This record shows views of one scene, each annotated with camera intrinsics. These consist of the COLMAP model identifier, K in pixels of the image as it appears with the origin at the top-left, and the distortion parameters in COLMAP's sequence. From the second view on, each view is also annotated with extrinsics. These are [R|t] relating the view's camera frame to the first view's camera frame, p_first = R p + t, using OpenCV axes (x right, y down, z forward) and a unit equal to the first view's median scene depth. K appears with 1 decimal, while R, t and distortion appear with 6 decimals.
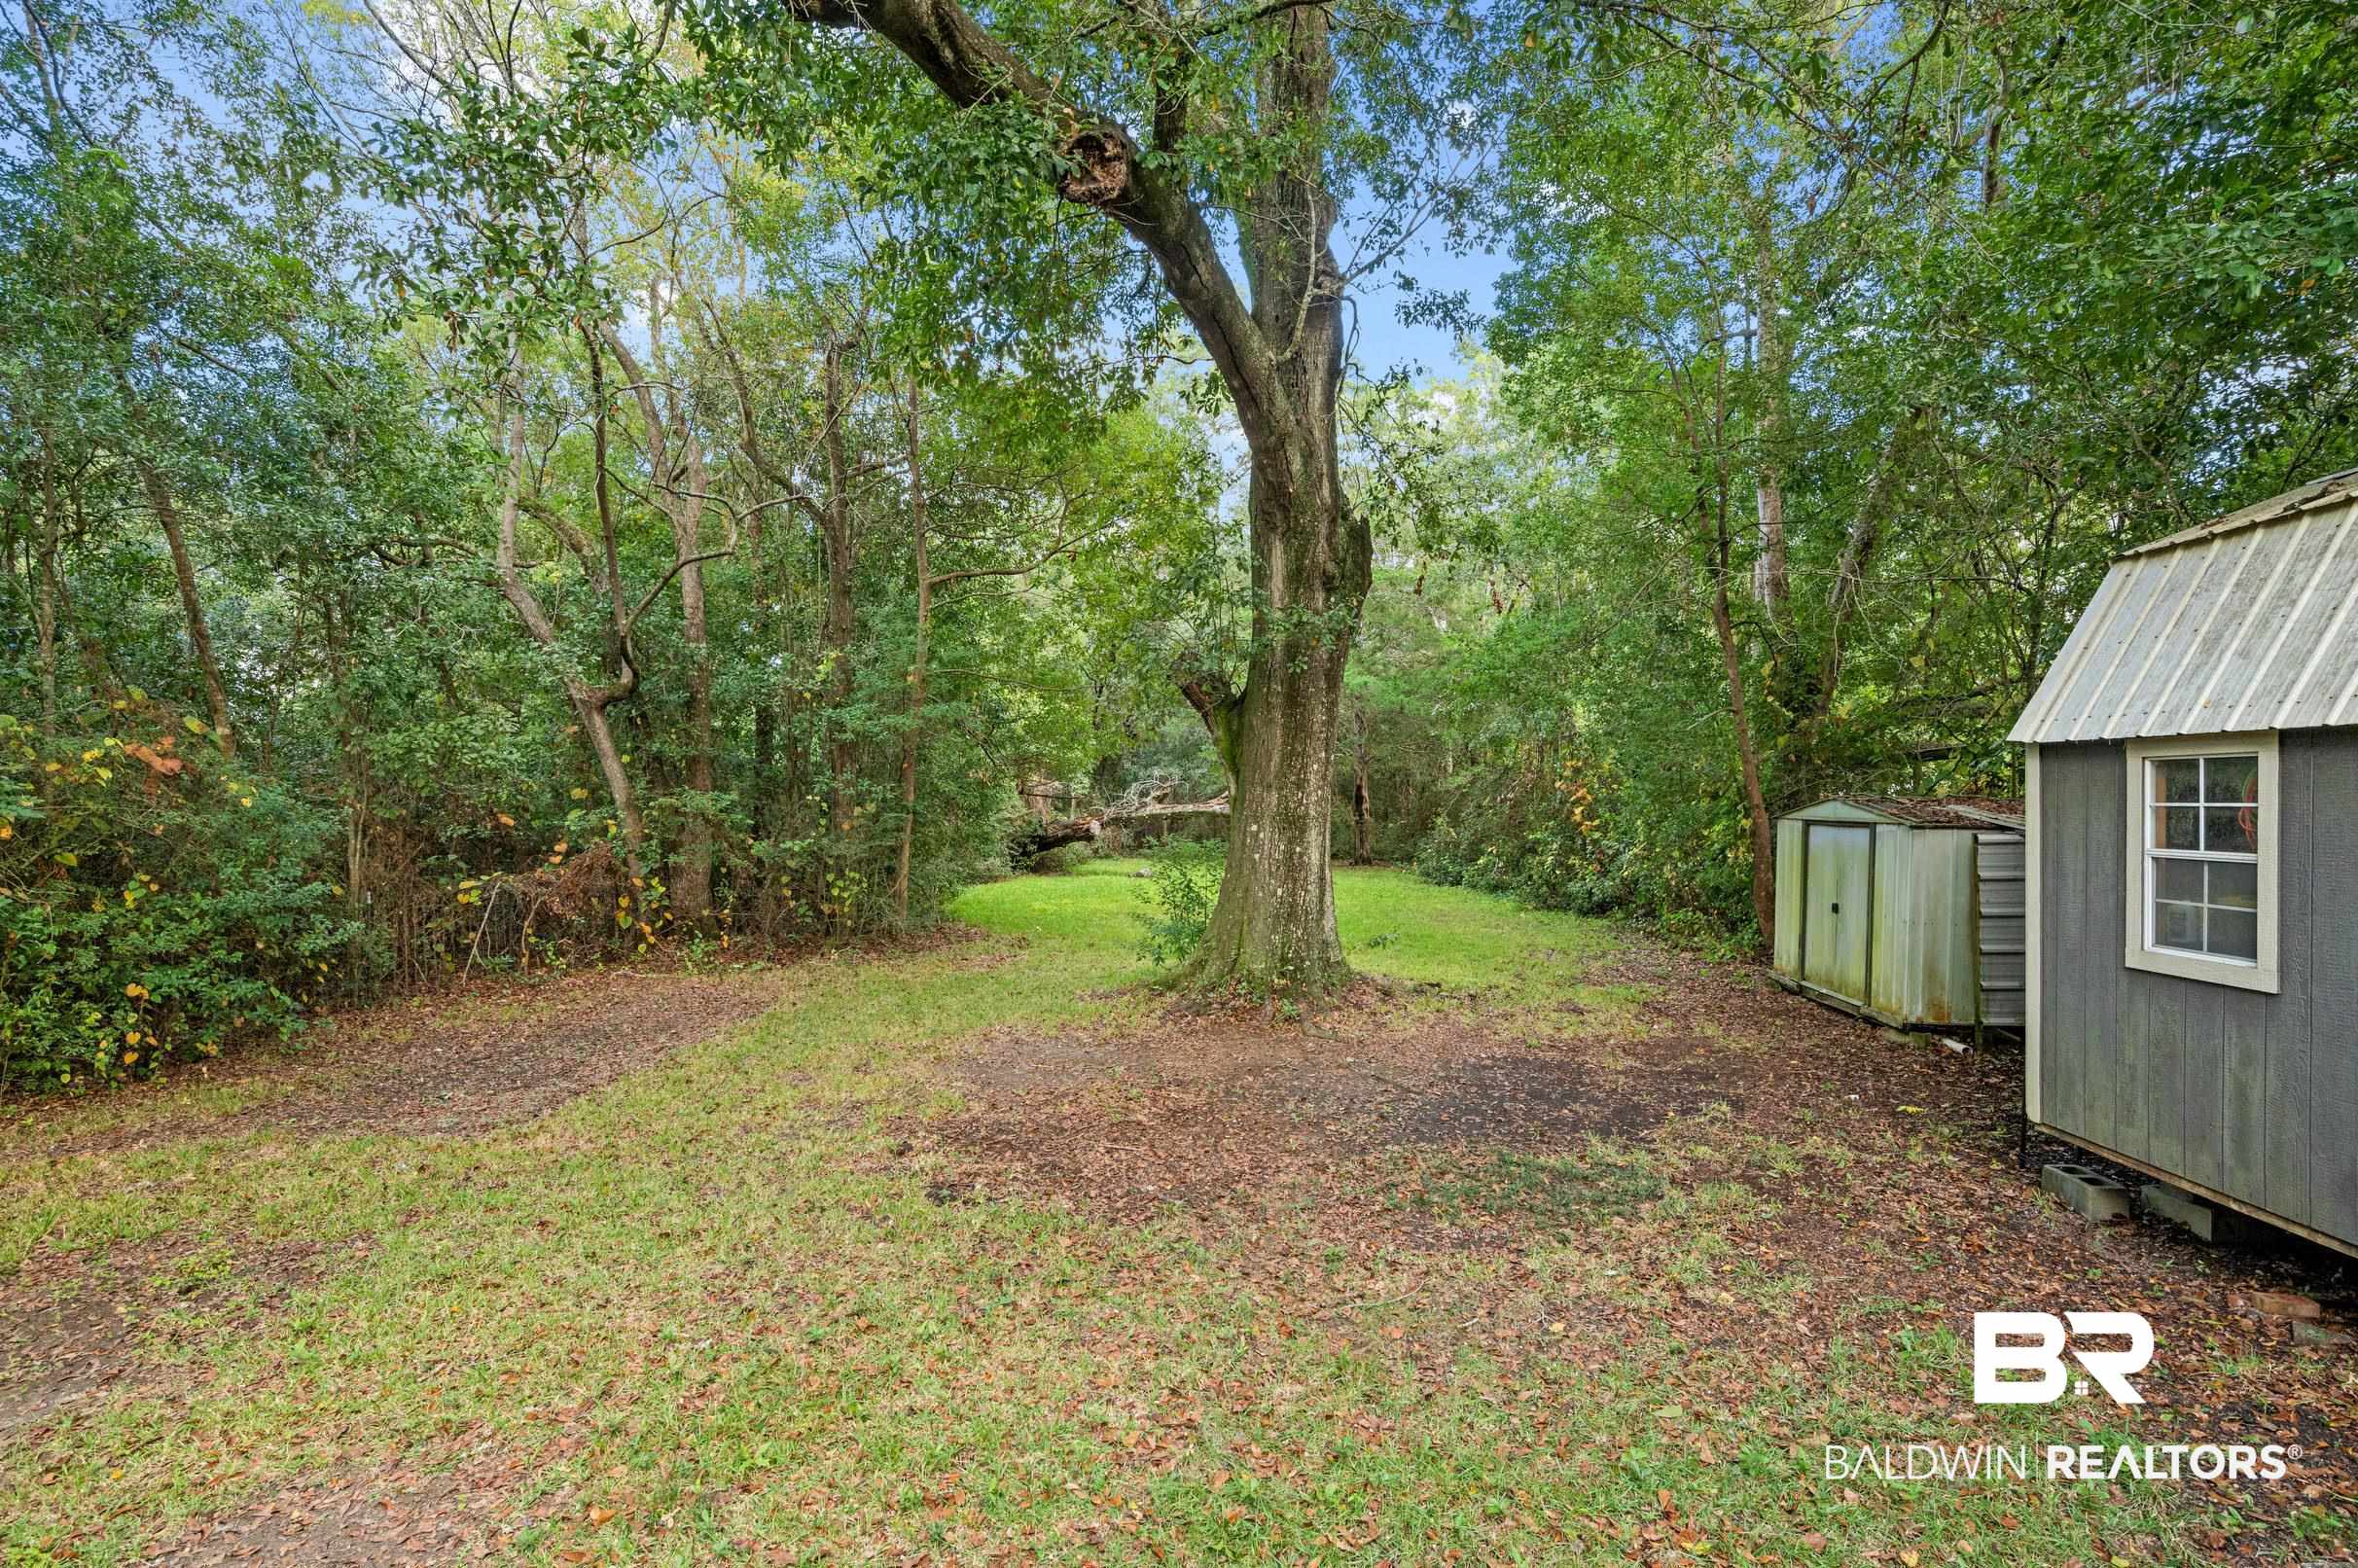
lens RADIAL K [[1192.9, 0, 1189.0], [0, 1192.9, 813.4], [0, 0, 1]] dist [-0.004693, -0.000317]
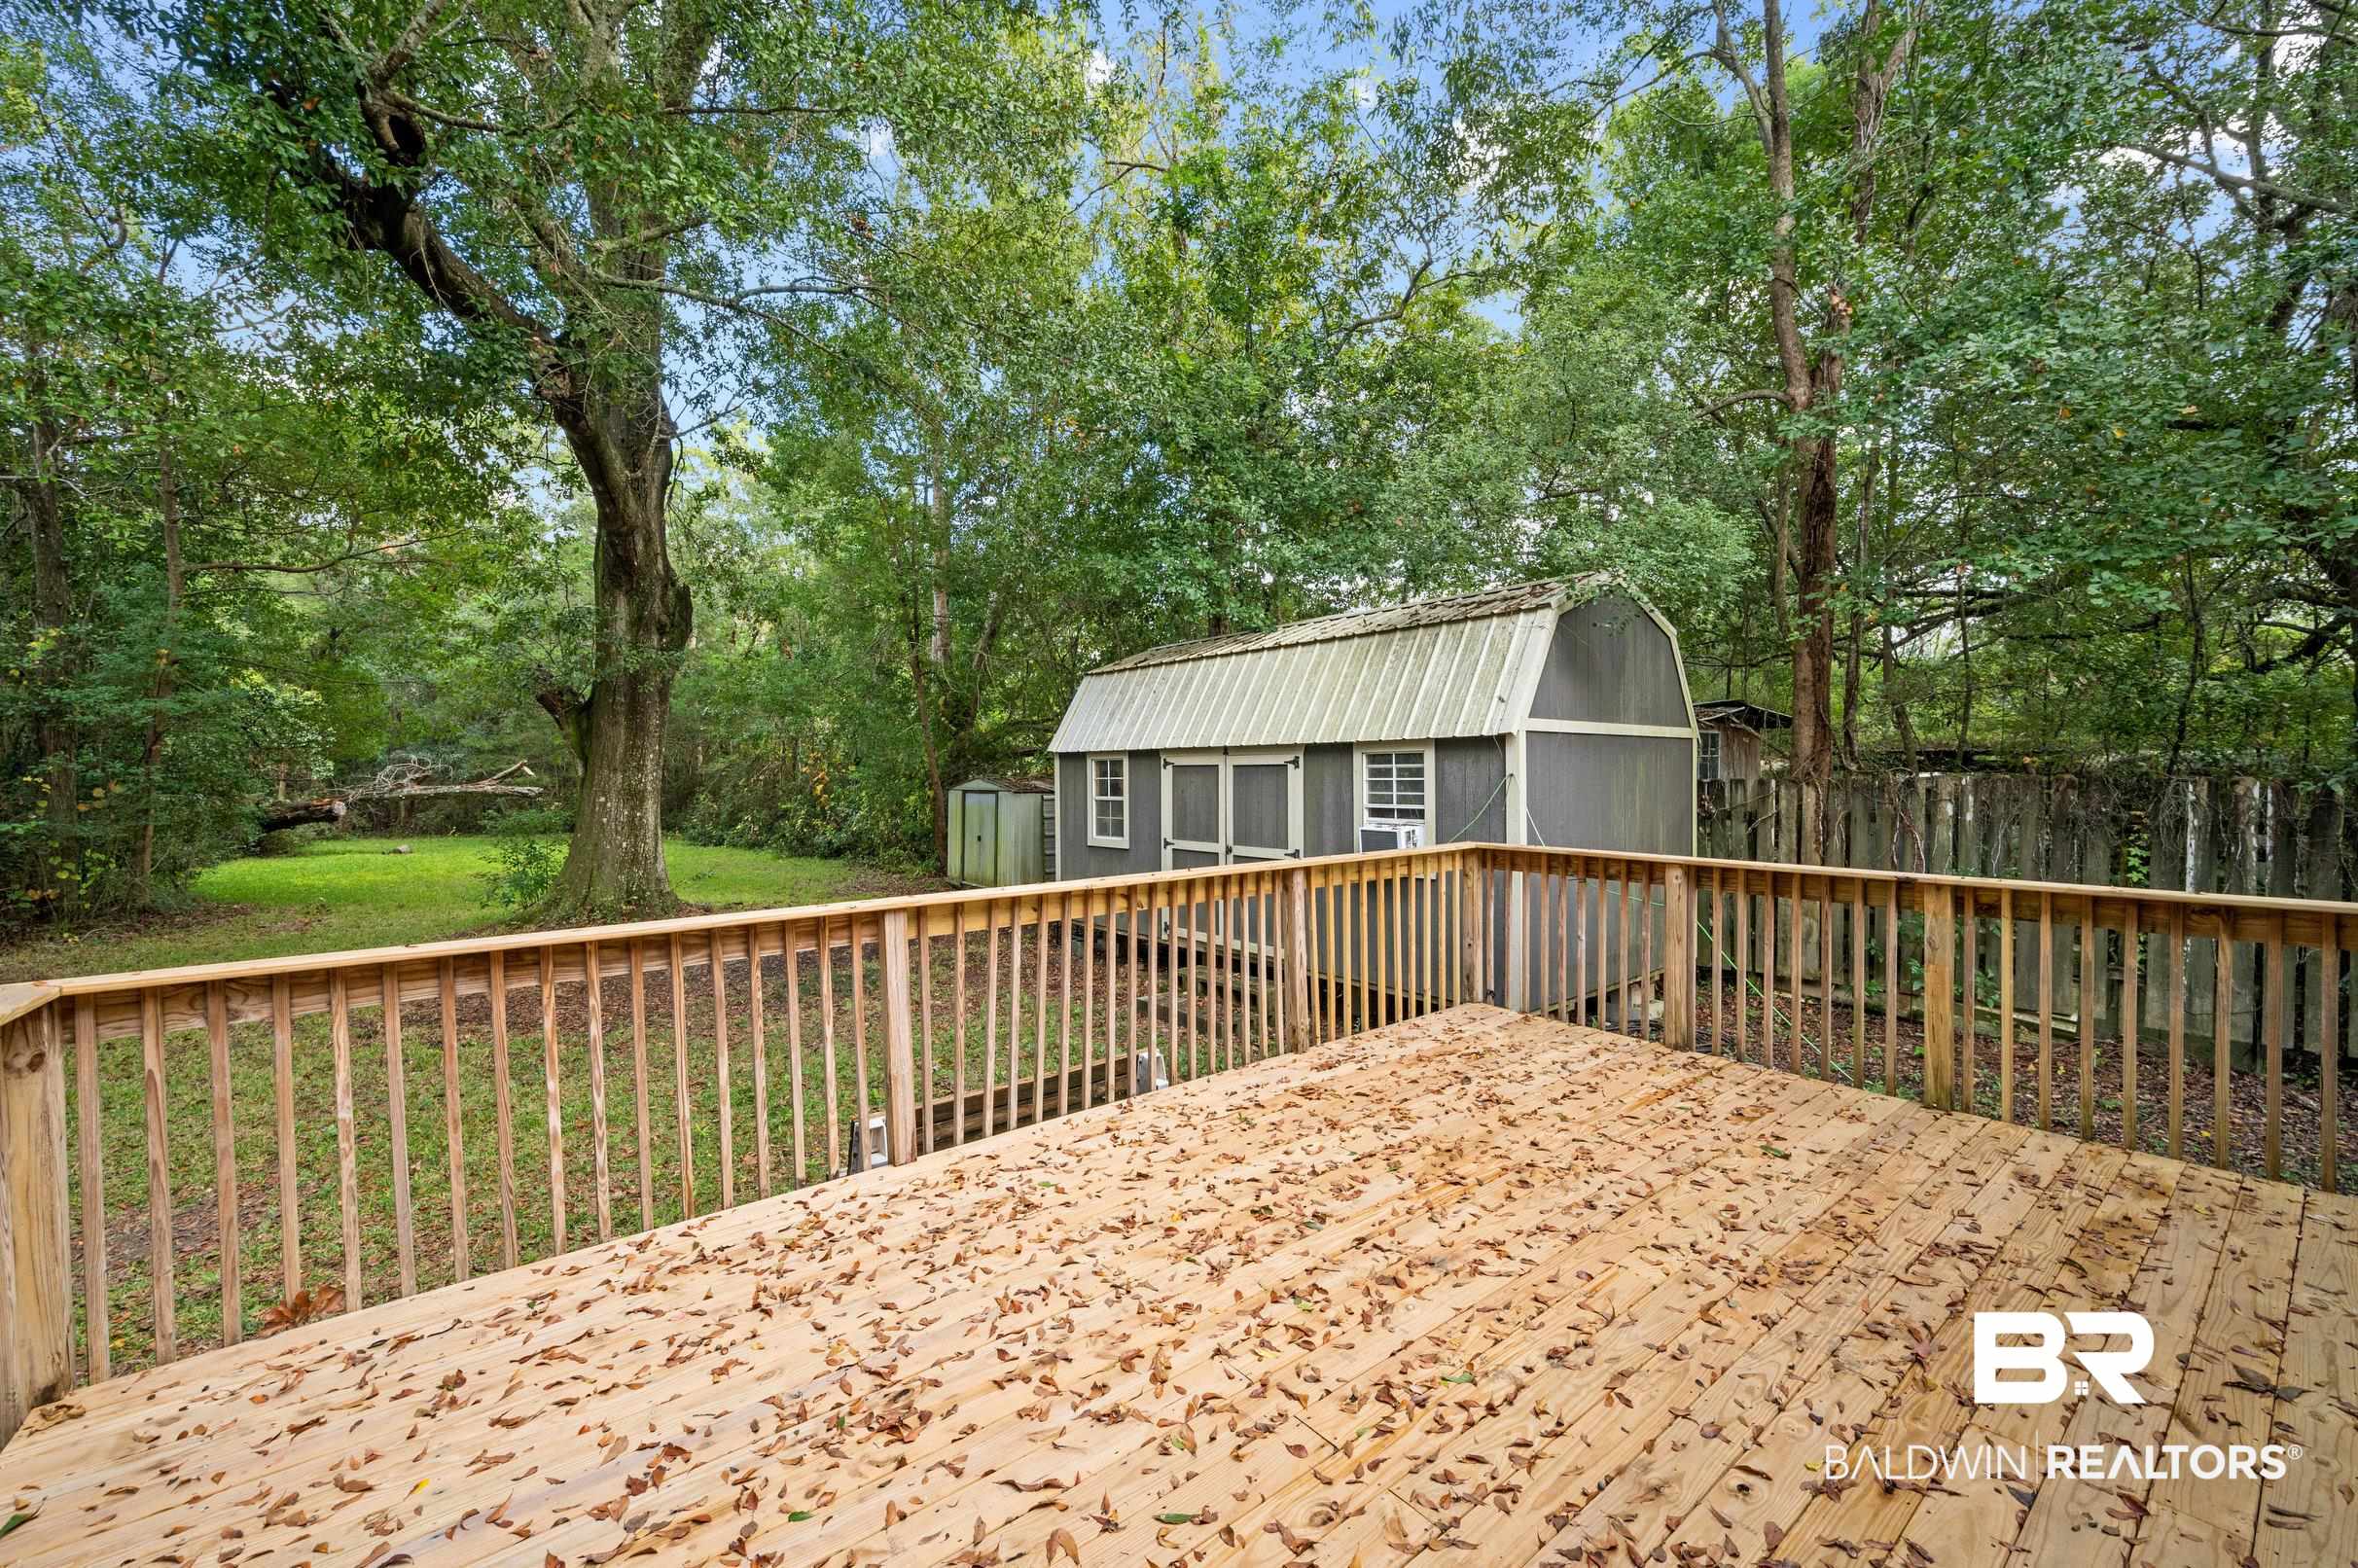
lens RADIAL K [[946.1, 0, 1181.6], [0, 946.1, 793.7], [0, 0, 1]] dist [0.000121, -0.001201]
pose [[0.758236, -0.011253, 0.651883, -0.127527], [0.010631, 0.999932, 0.004896, 0.006126], [-0.651893, 0.003217, 0.758304, -0.230708]]
